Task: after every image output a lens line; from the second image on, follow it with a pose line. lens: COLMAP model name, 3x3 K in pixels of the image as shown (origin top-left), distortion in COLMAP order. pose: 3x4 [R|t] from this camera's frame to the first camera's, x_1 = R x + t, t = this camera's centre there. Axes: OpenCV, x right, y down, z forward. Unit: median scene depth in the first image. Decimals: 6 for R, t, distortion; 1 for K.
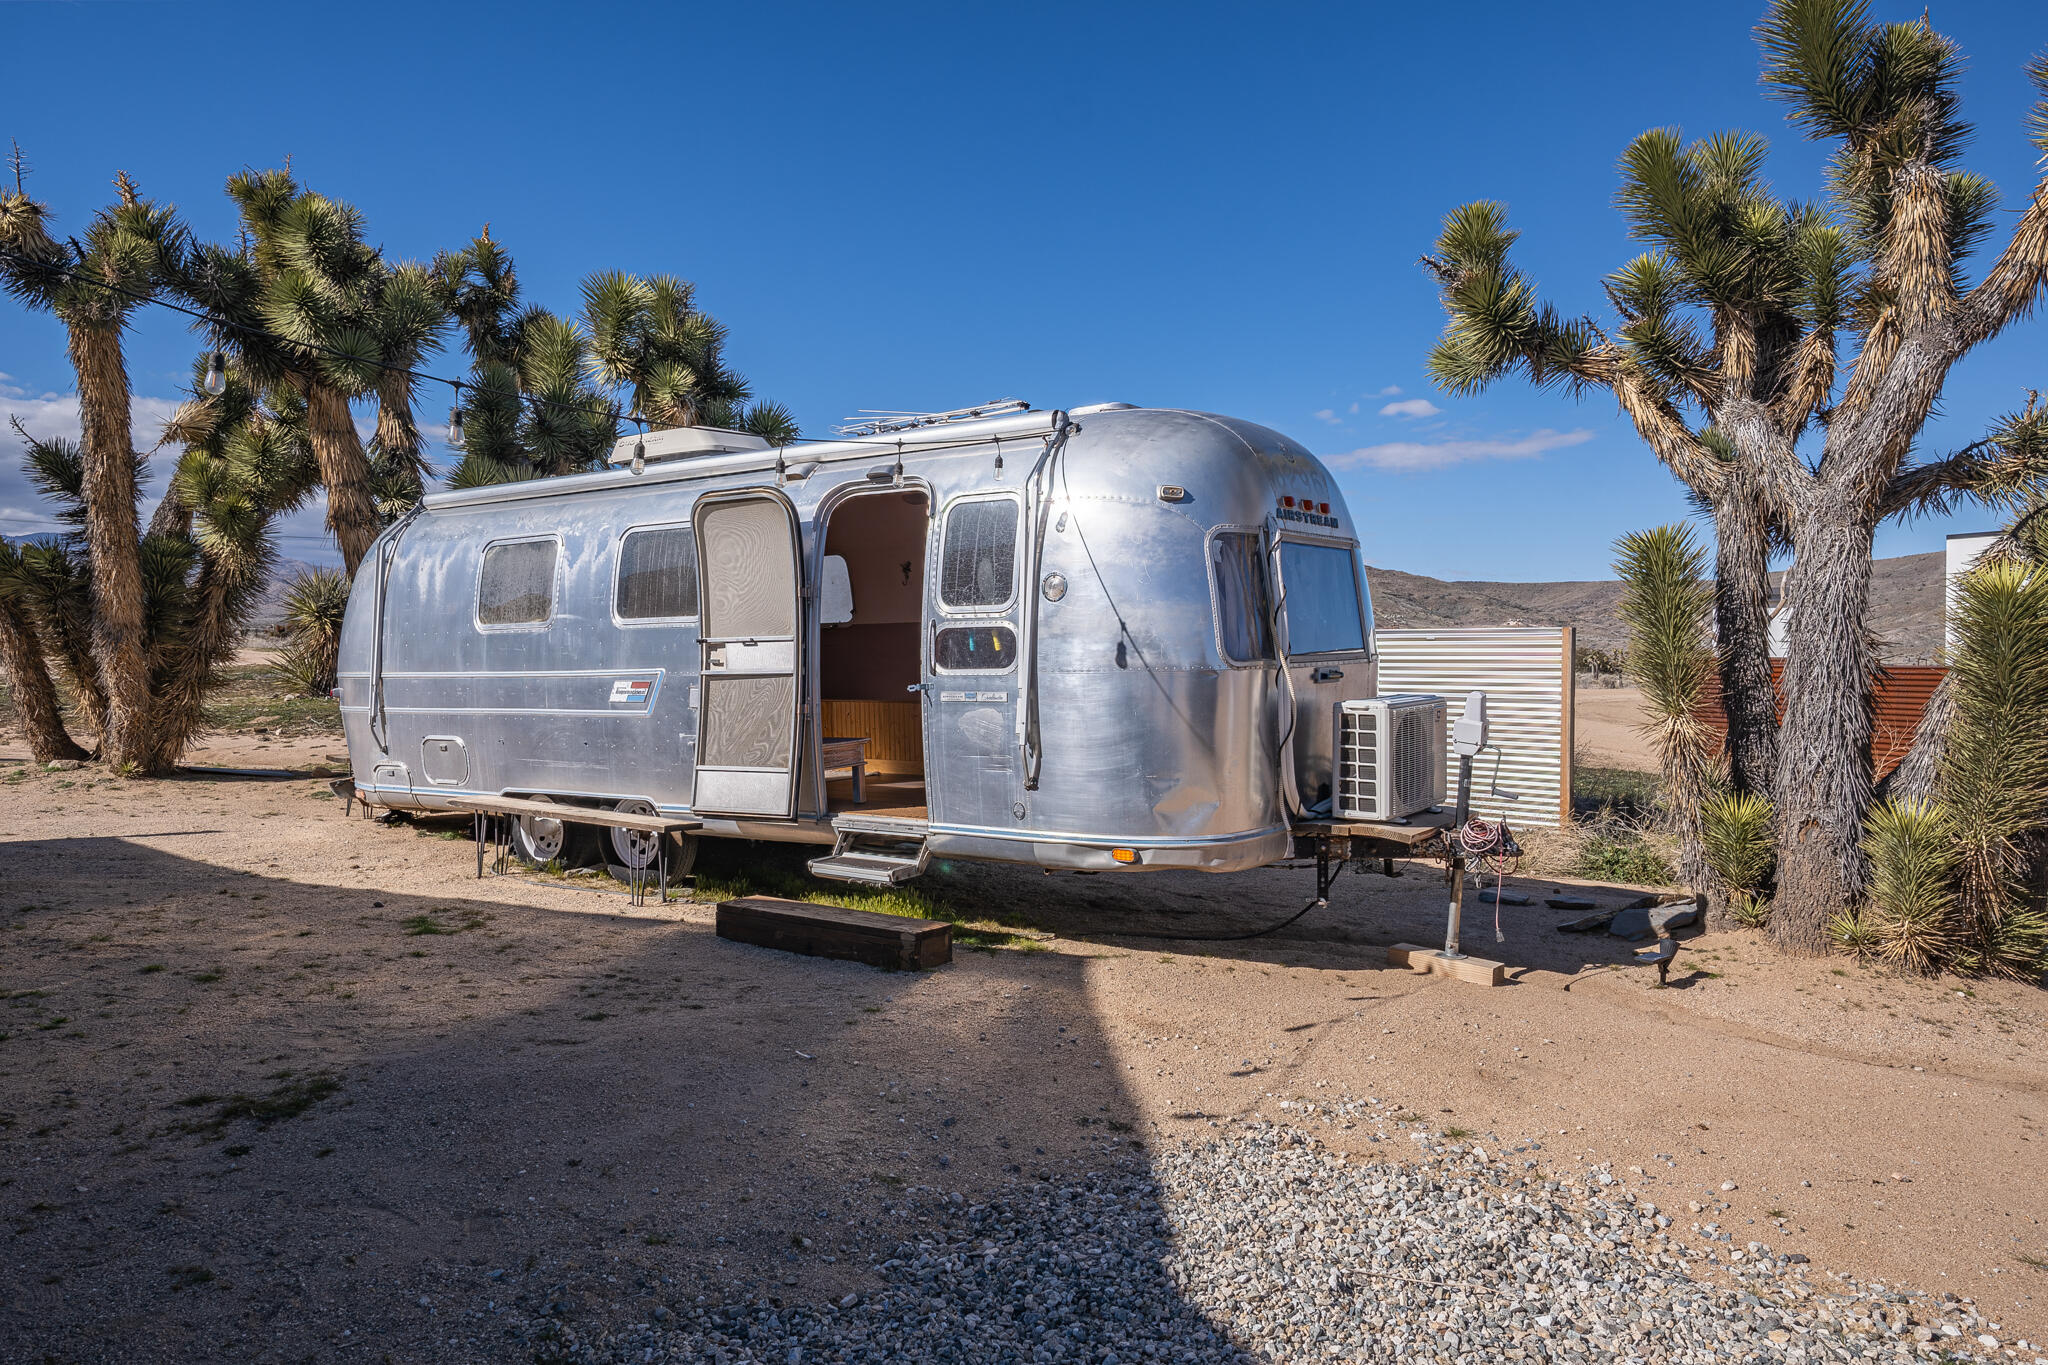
lens RADIAL K [[1357.1, 0, 1027.0], [0, 1357.1, 678.1], [0, 0, 1]] dist [0.028160, -0.053247]
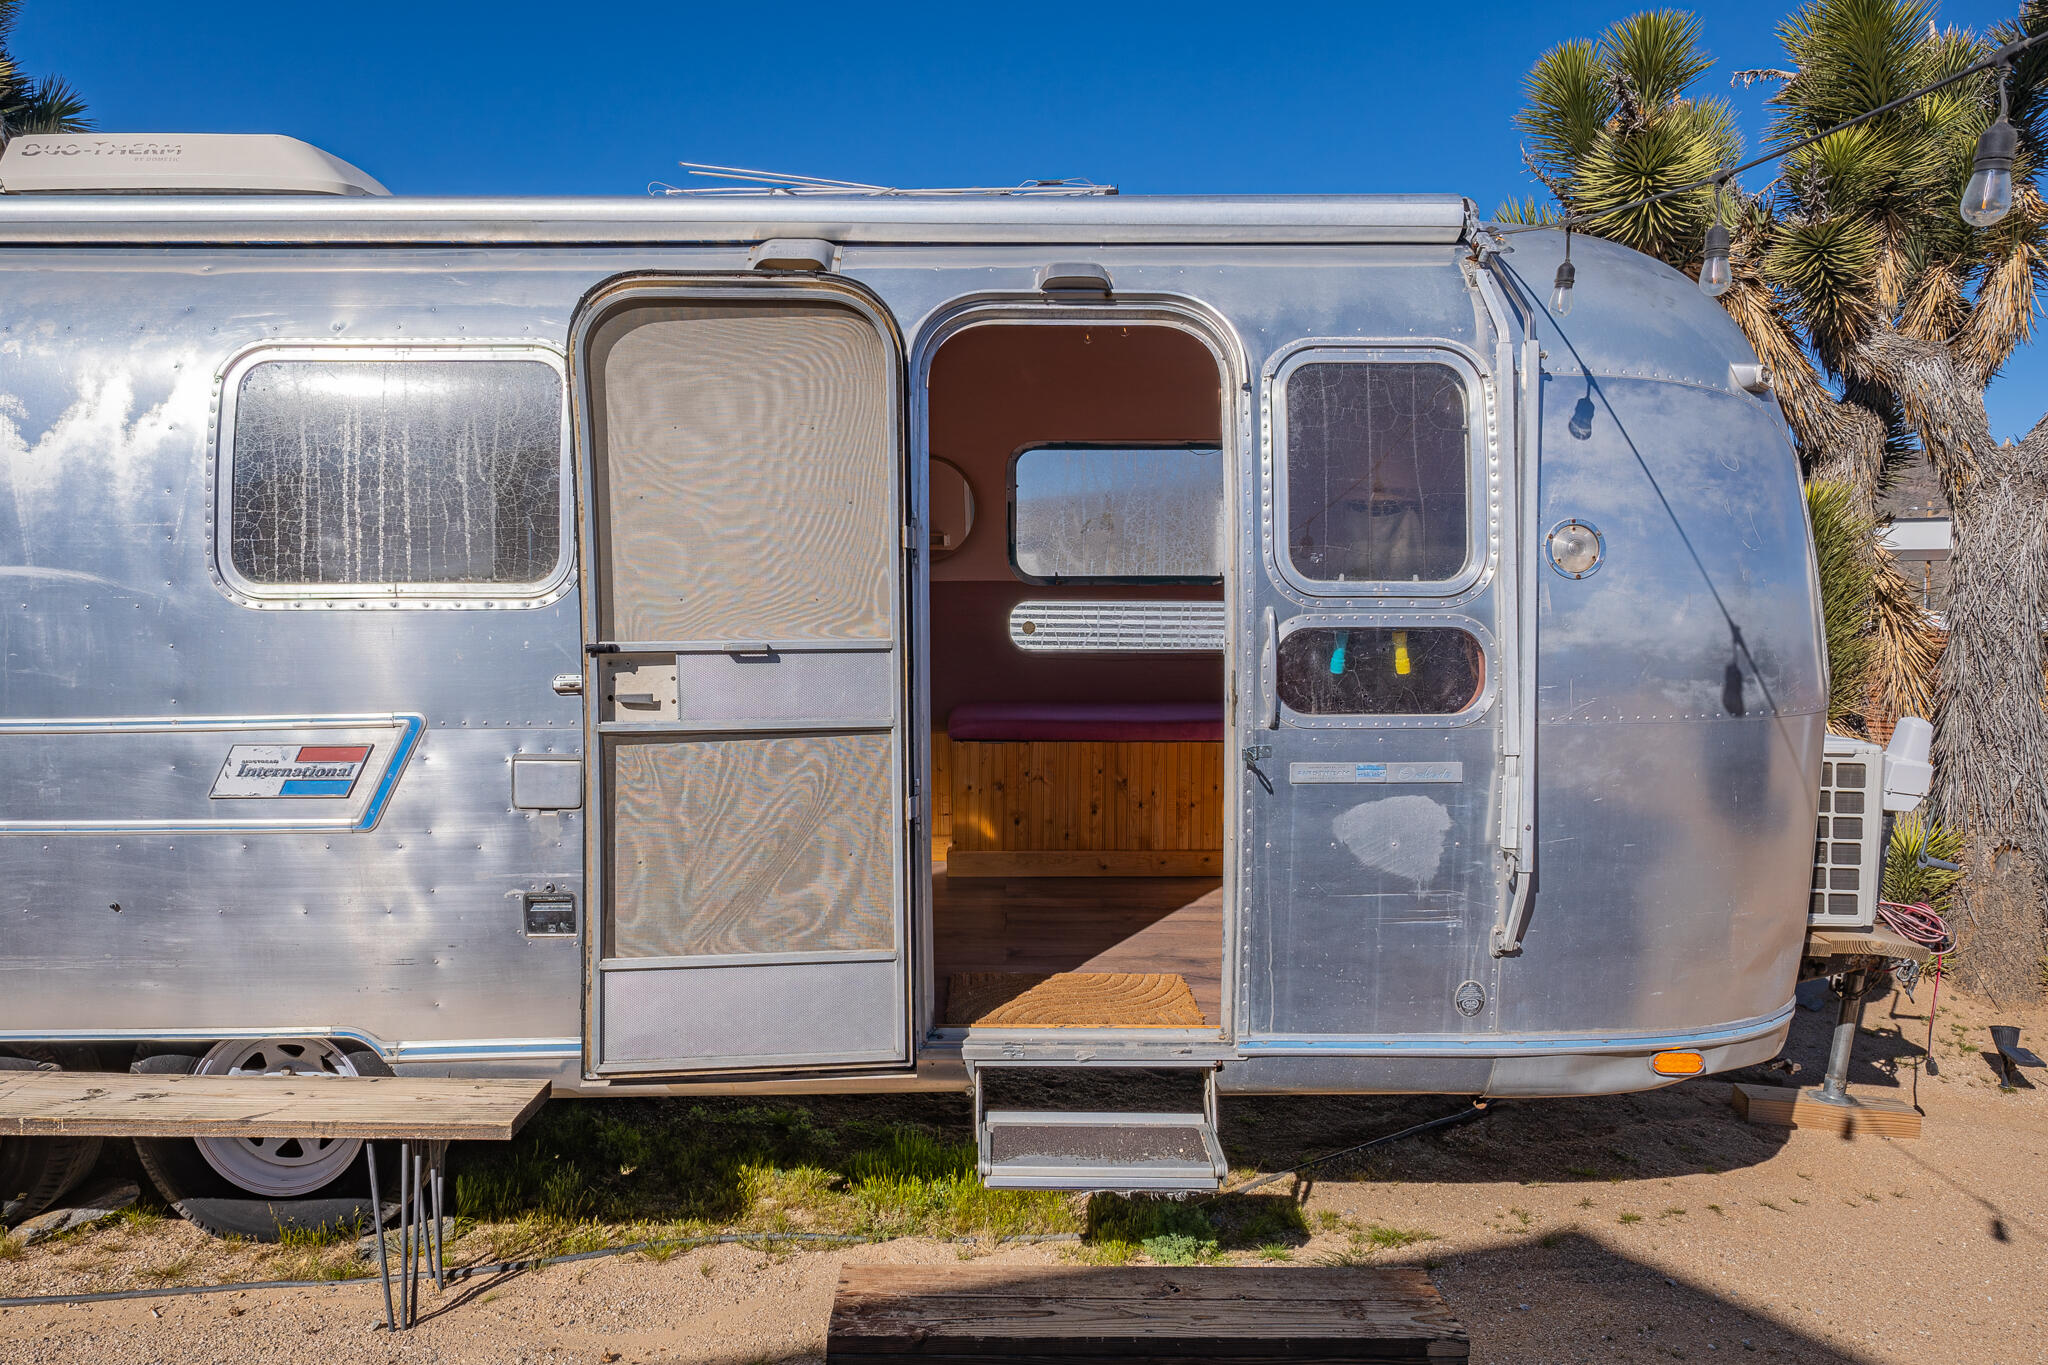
lens RADIAL K [[1357.1, 0, 1027.0], [0, 1357.1, 678.1], [0, 0, 1]] dist [0.028160, -0.053247]
pose [[0.818239, -0.028875, 0.574153, -0.396146], [0.002295, 0.998894, 0.046964, -0.040355], [-0.574874, -0.037110, 0.817400, 0.650016]]
